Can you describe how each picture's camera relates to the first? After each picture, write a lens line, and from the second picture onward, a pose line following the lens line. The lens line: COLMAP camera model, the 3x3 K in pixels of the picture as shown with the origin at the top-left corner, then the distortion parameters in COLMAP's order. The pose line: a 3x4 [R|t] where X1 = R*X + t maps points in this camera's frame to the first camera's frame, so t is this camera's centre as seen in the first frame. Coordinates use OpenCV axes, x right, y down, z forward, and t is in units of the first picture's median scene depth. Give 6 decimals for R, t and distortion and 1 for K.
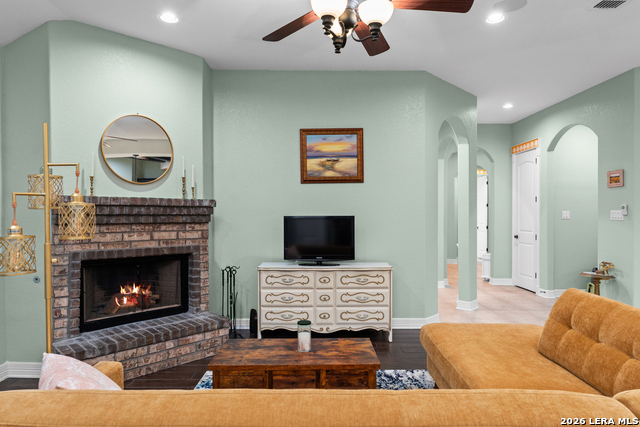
lens RADIAL K [[398.4, 0, 323.0], [0, 398.4, 215.7], [0, 0, 1]] dist [0.000227, -0.001736]
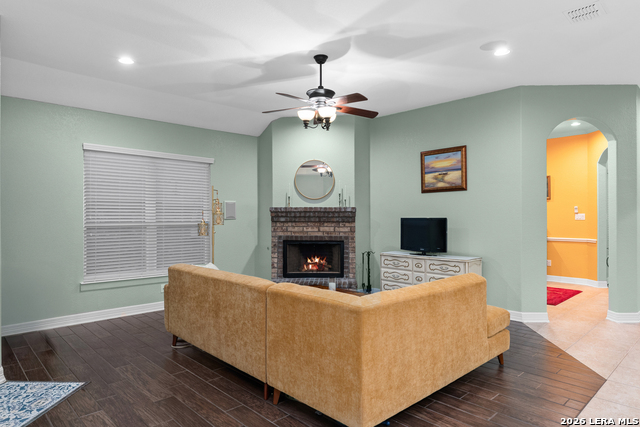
lens RADIAL K [[398.4, 0, 320.4], [0, 398.4, 212.9], [0, 0, 1]] dist [0.000227, -0.001736]
pose [[0.682382, -0.006878, -0.730963, 0.785968], [-0.004010, 0.999905, -0.013152, 0.003183], [0.730985, 0.011905, 0.682290, -0.167157]]
